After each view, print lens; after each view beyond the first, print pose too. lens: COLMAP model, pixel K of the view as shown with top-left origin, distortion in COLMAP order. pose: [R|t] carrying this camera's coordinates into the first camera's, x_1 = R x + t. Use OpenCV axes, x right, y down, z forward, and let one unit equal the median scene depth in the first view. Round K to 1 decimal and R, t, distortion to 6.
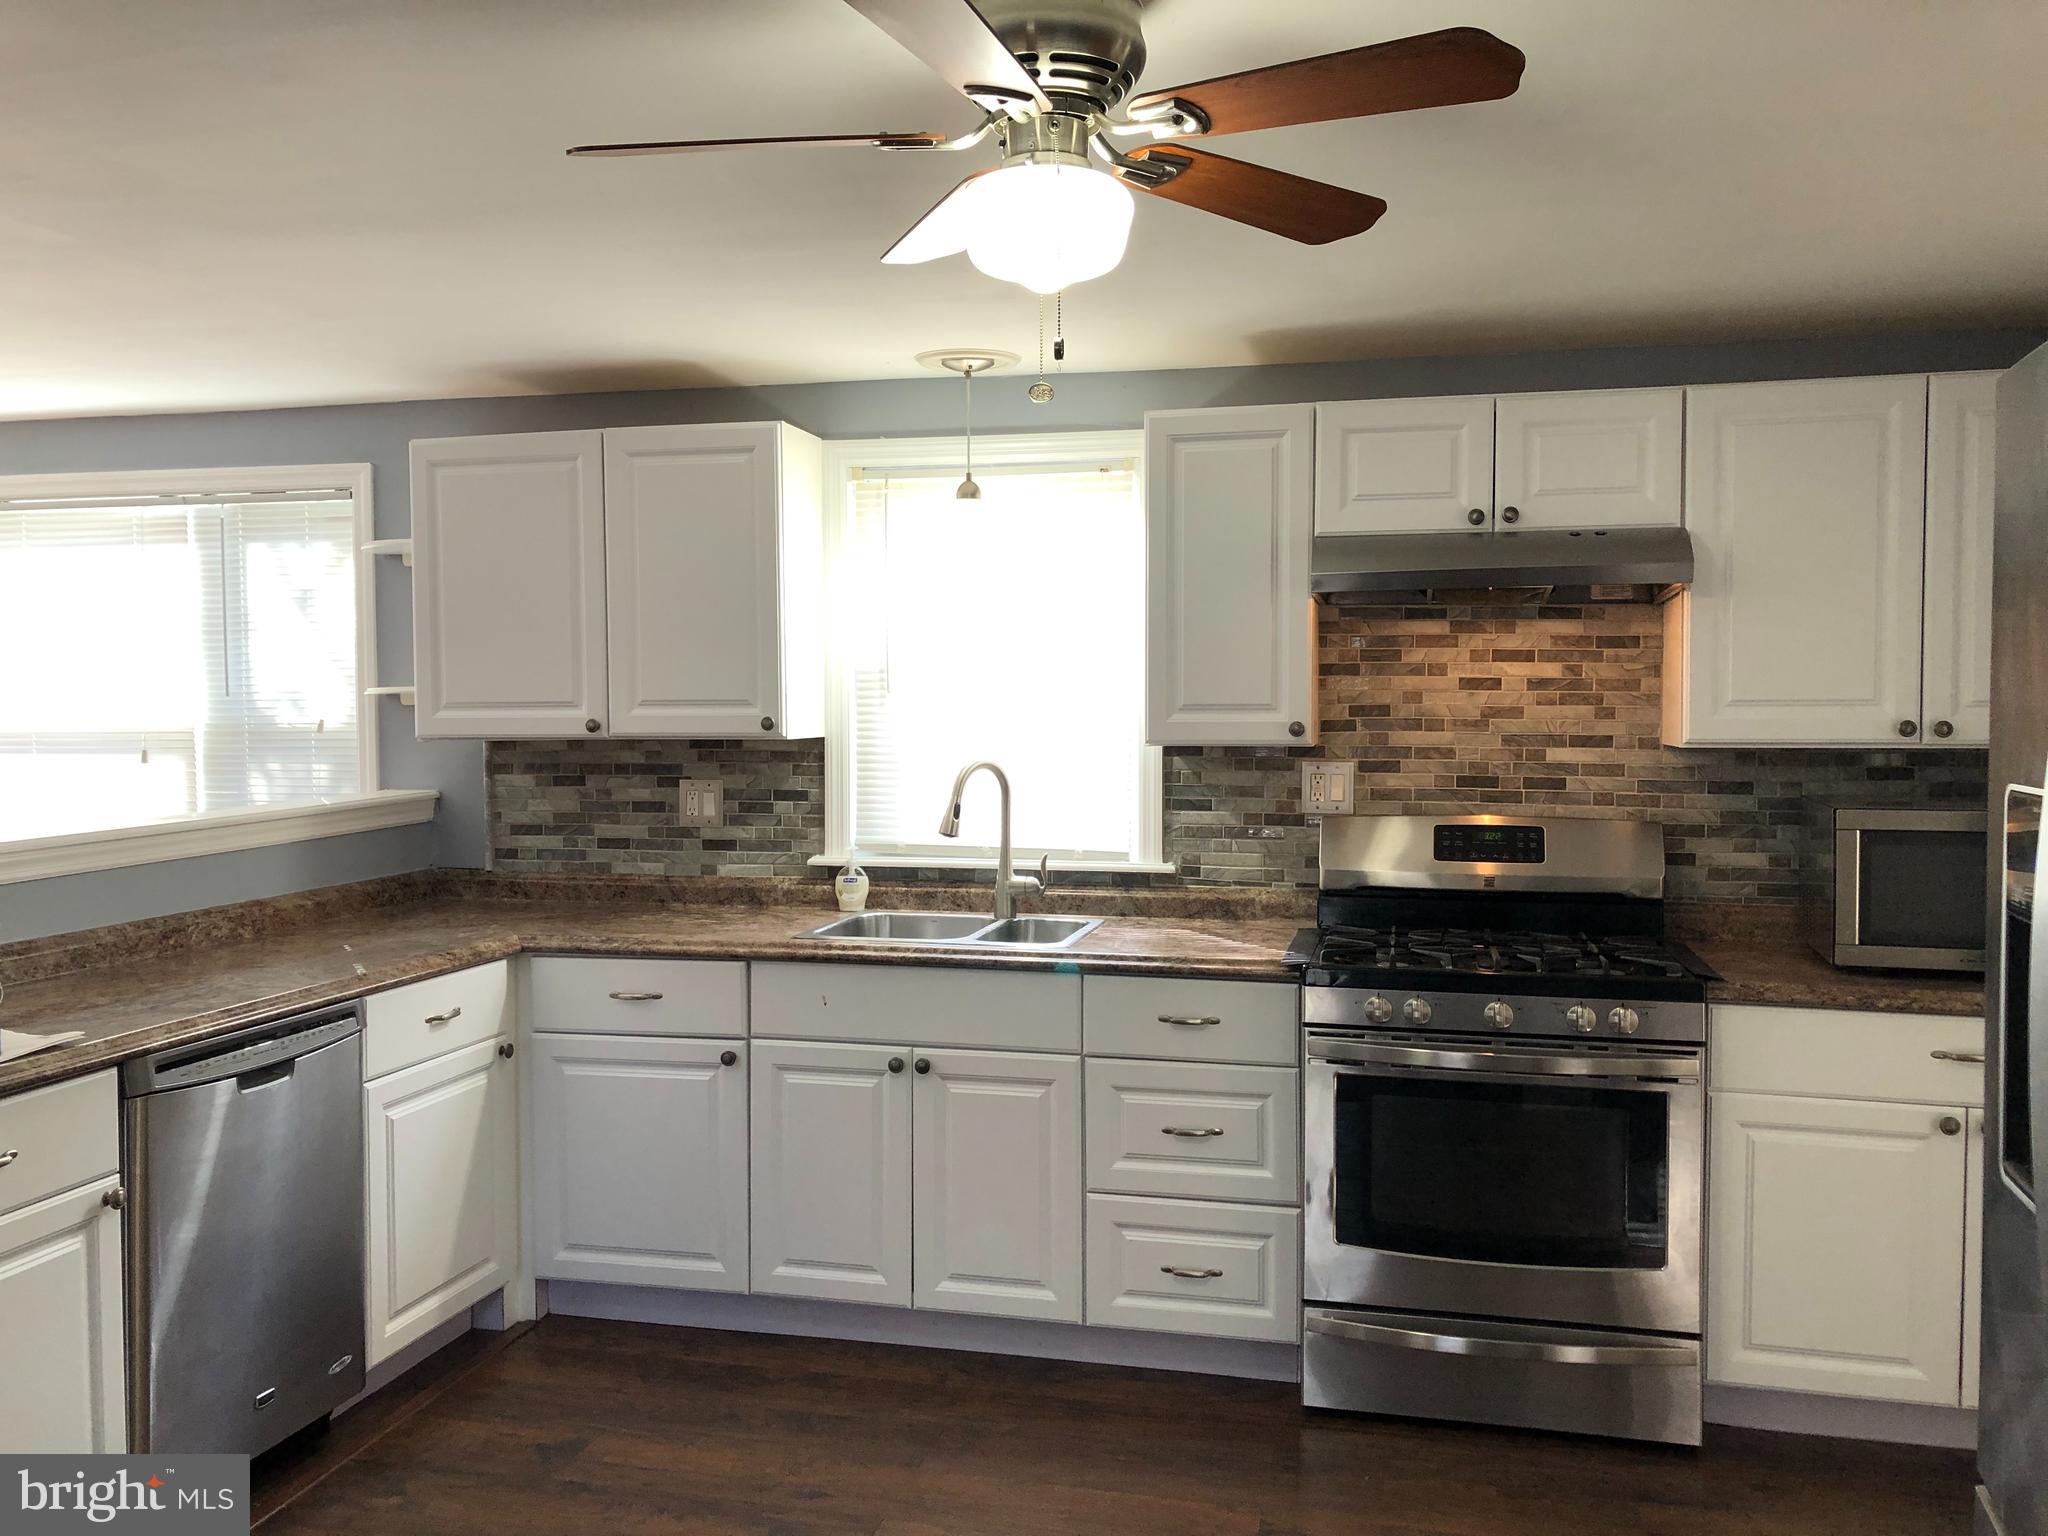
lens RADIAL K [[1681.7, 0, 1014.2], [0, 1681.7, 763.2], [0, 0, 1]] dist [0.052829, -0.037256]
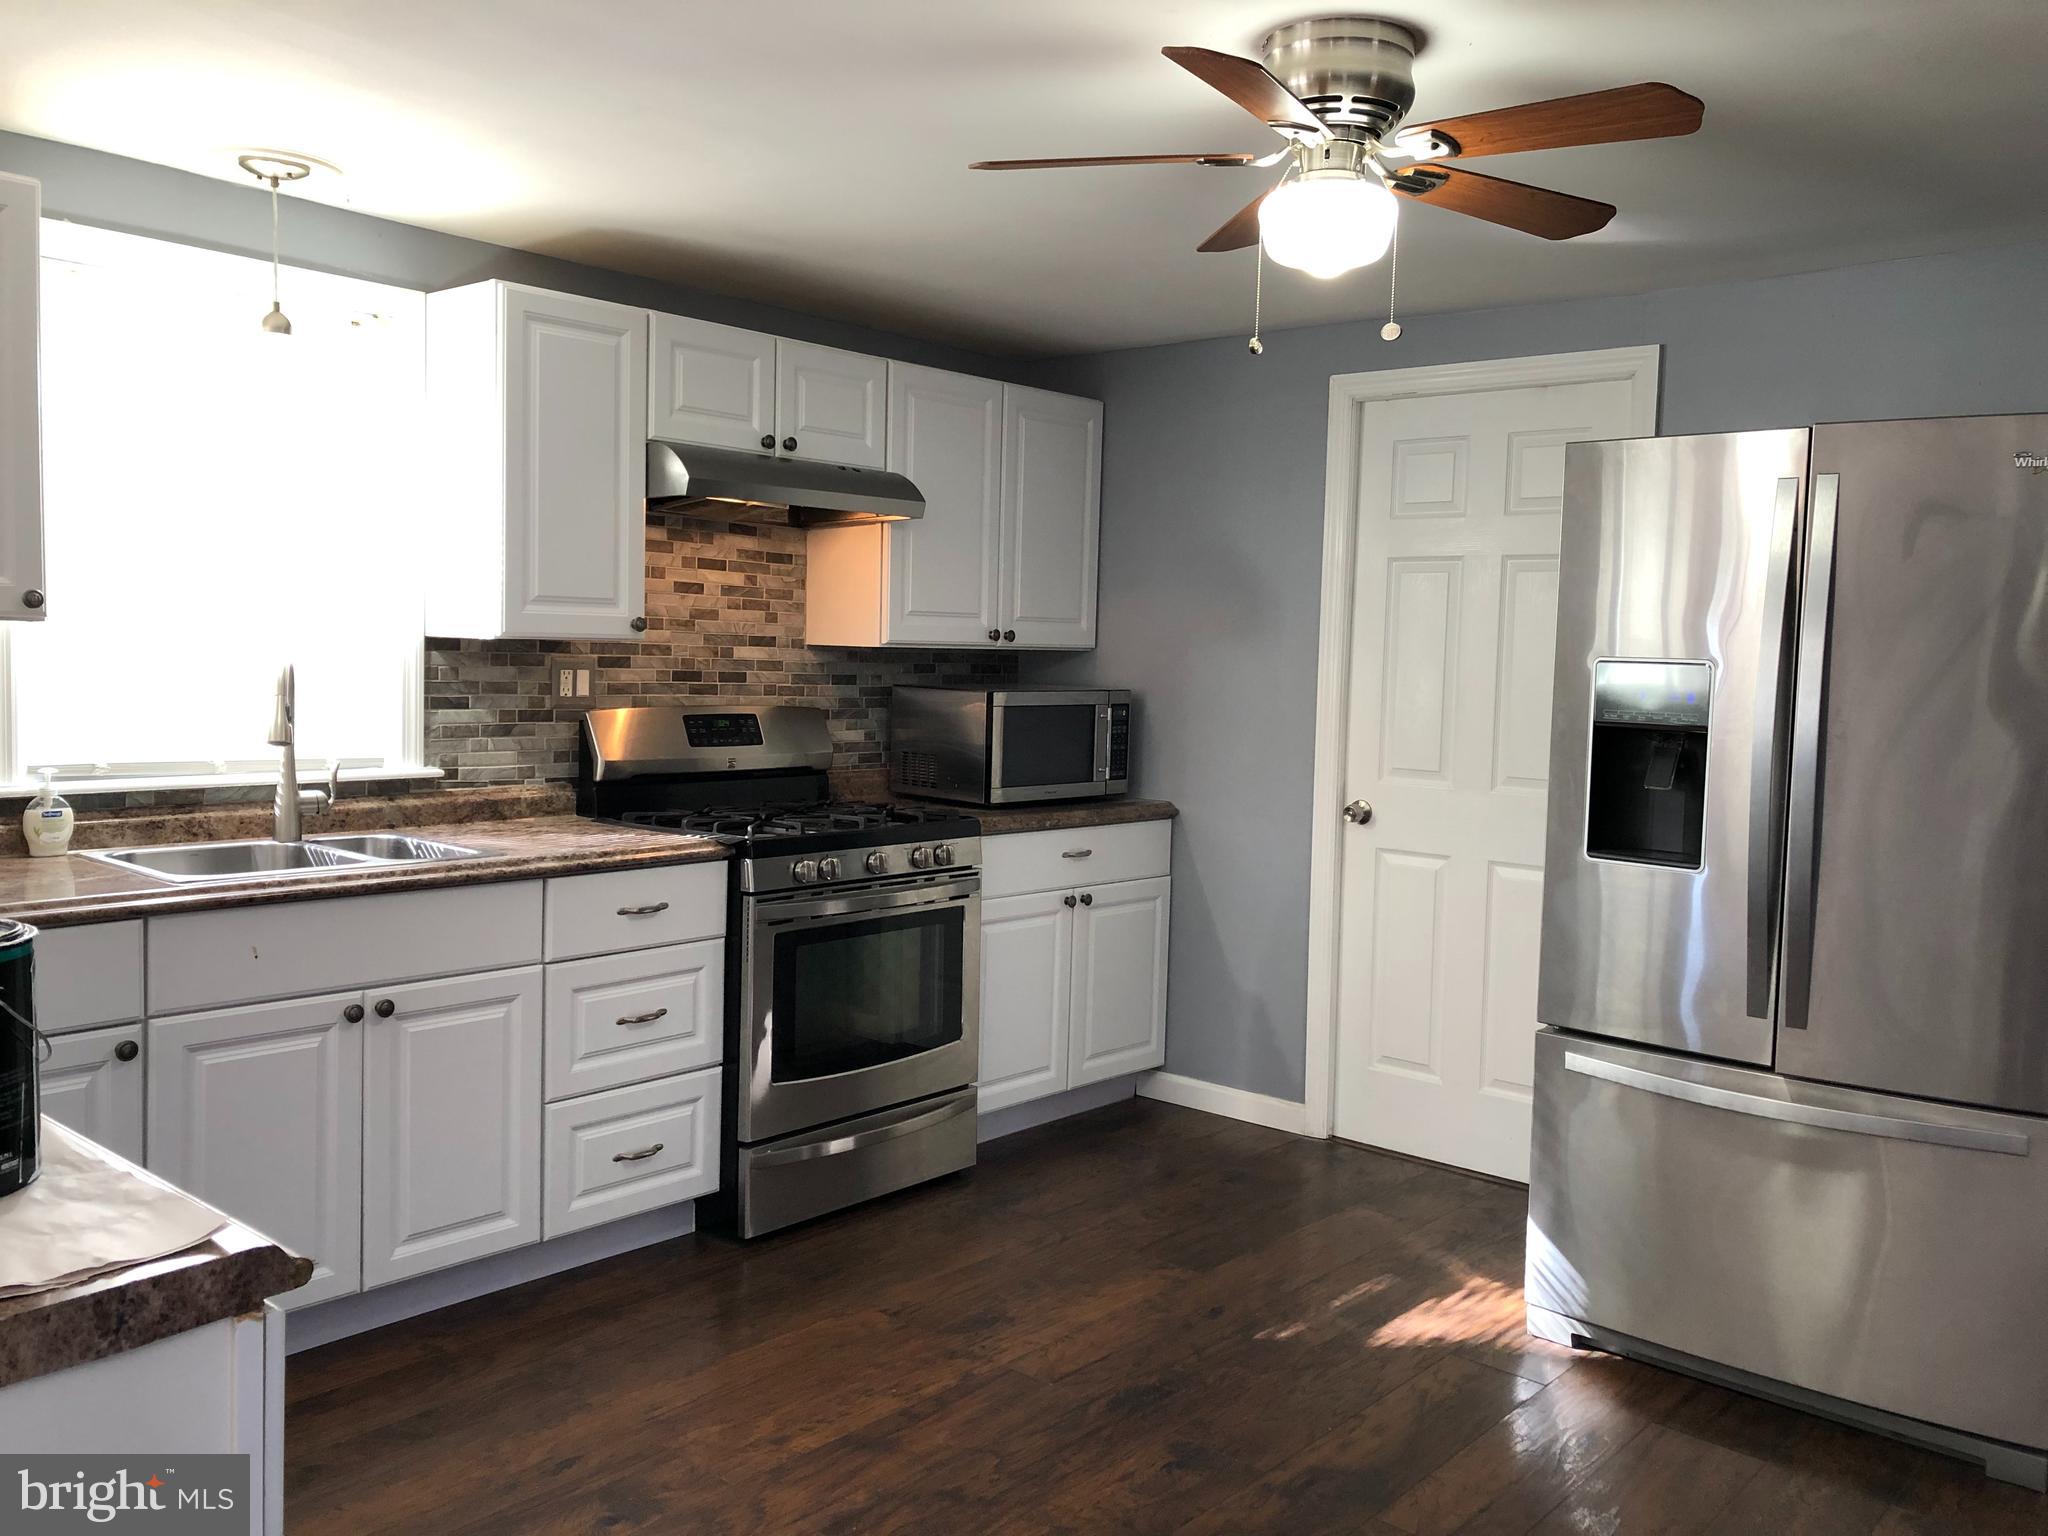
lens RADIAL K [[1681.7, 0, 1027.9], [0, 1681.7, 766.5], [0, 0, 1]] dist [0.052829, -0.037256]
pose [[0.458680, -0.051888, 0.887085, -0.612699], [0.007700, 0.998488, 0.054423, 0.011648], [-0.888568, -0.018132, 0.458386, 0.291816]]
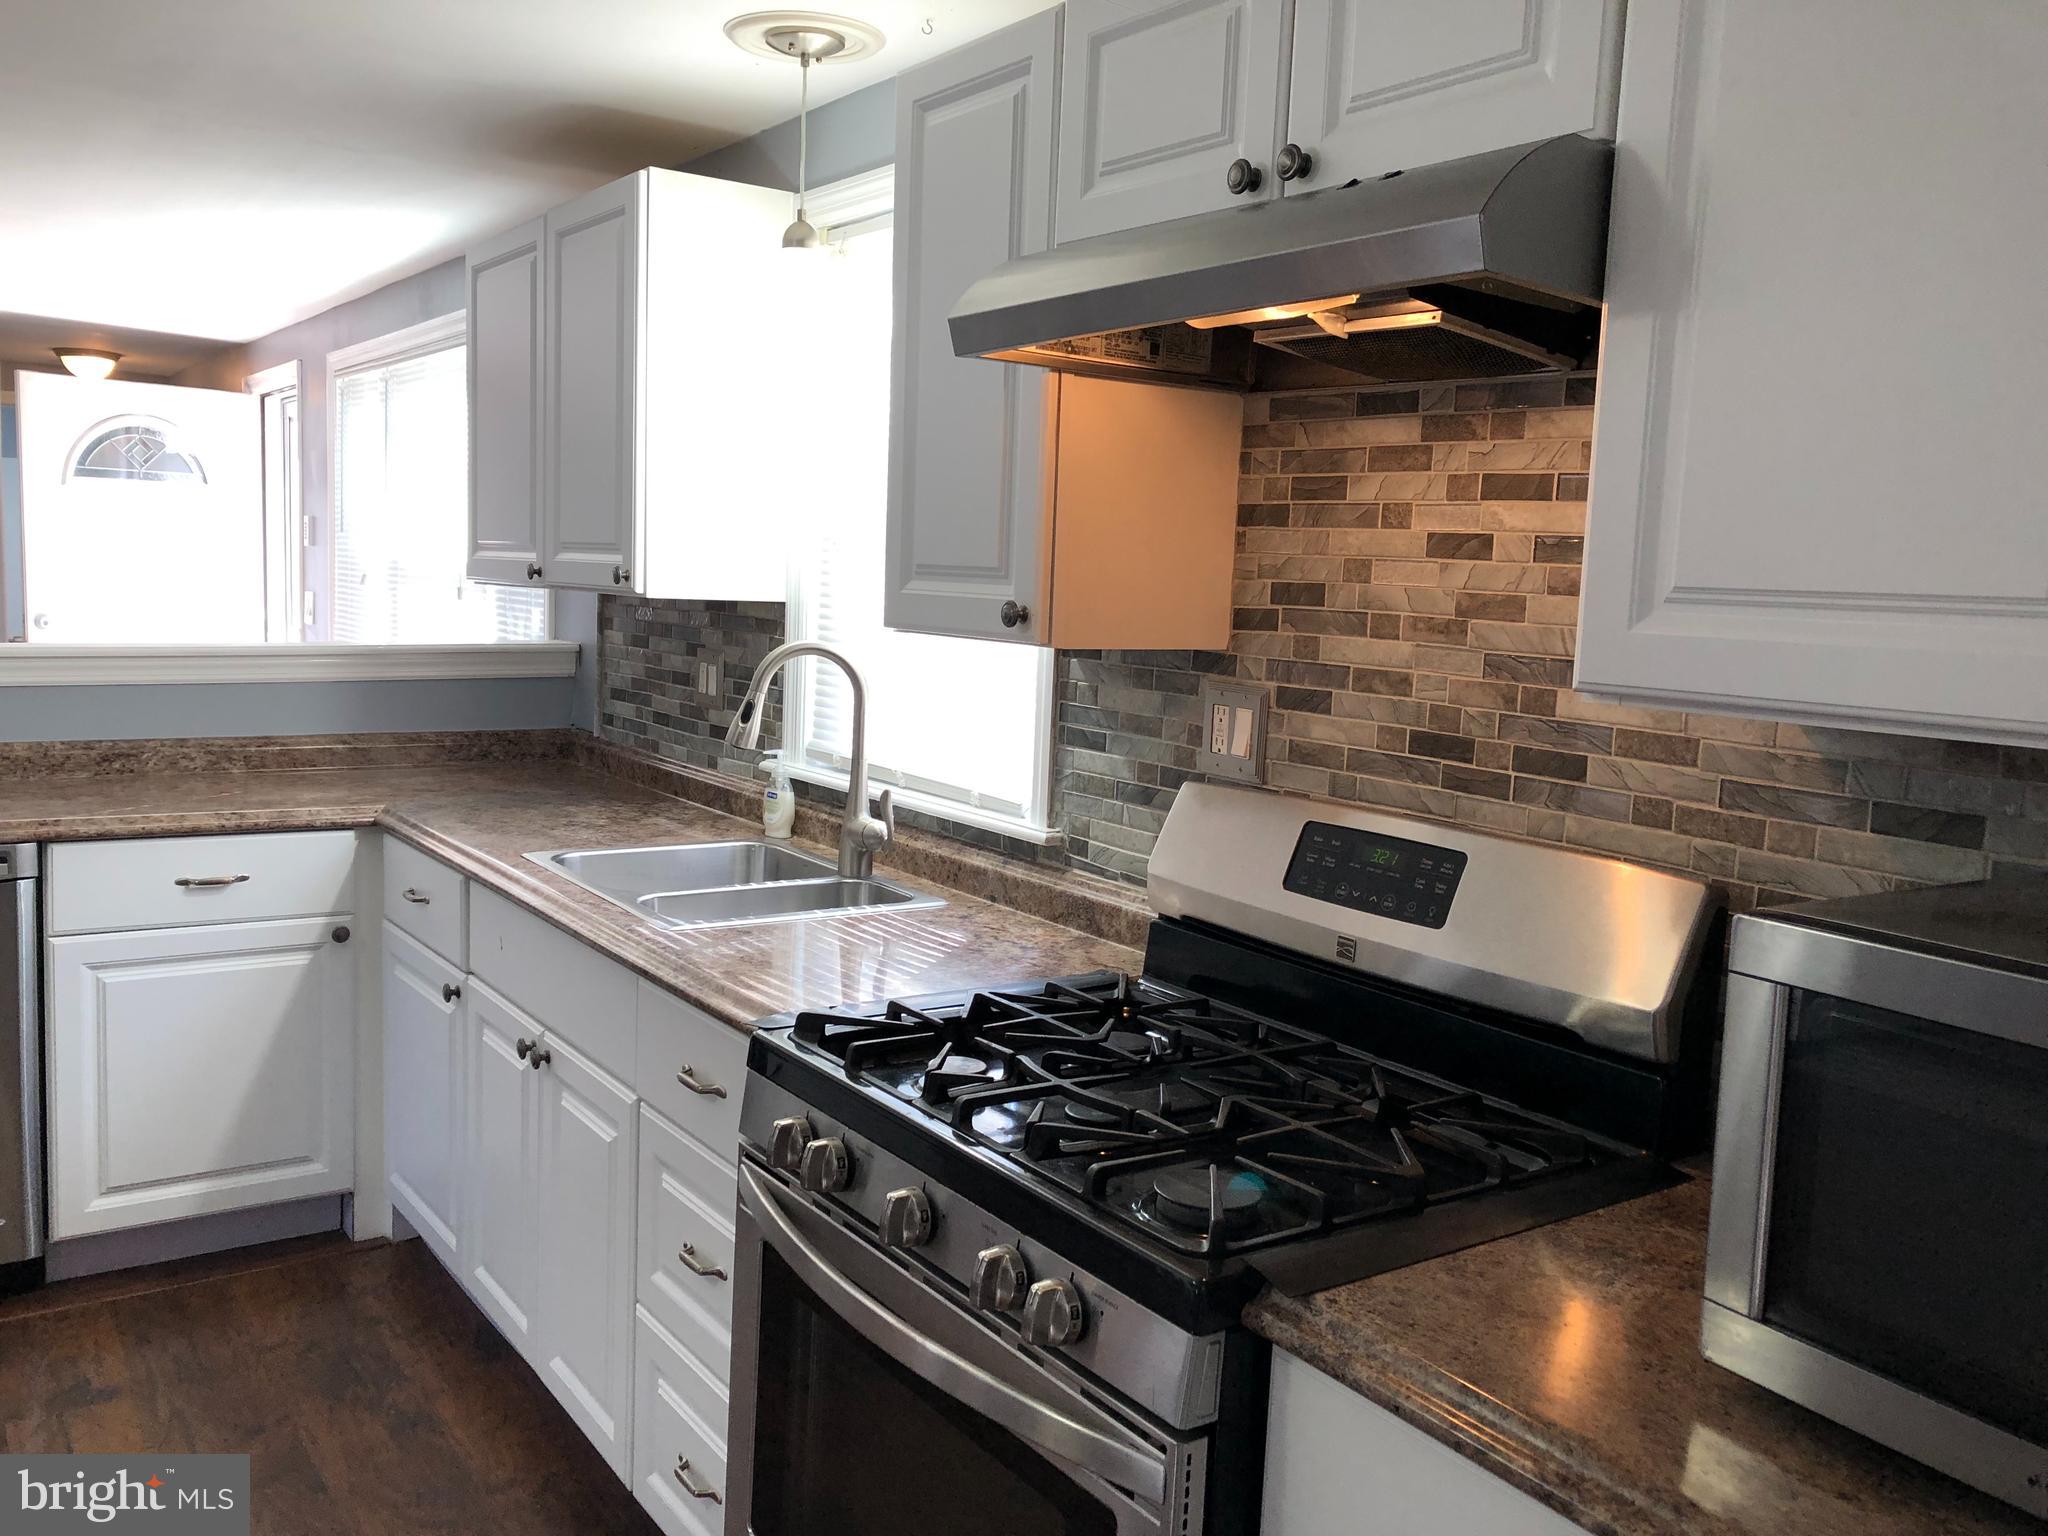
lens RADIAL K [[1681.7, 0, 989.5], [0, 1681.7, 759.3], [0, 0, 1]] dist [0.052829, -0.037256]
pose [[0.742654, 0.108762, -0.660784, 0.503816], [-0.068171, 0.993876, 0.086970, -0.019181], [0.666196, -0.019543, 0.745520, 0.547704]]
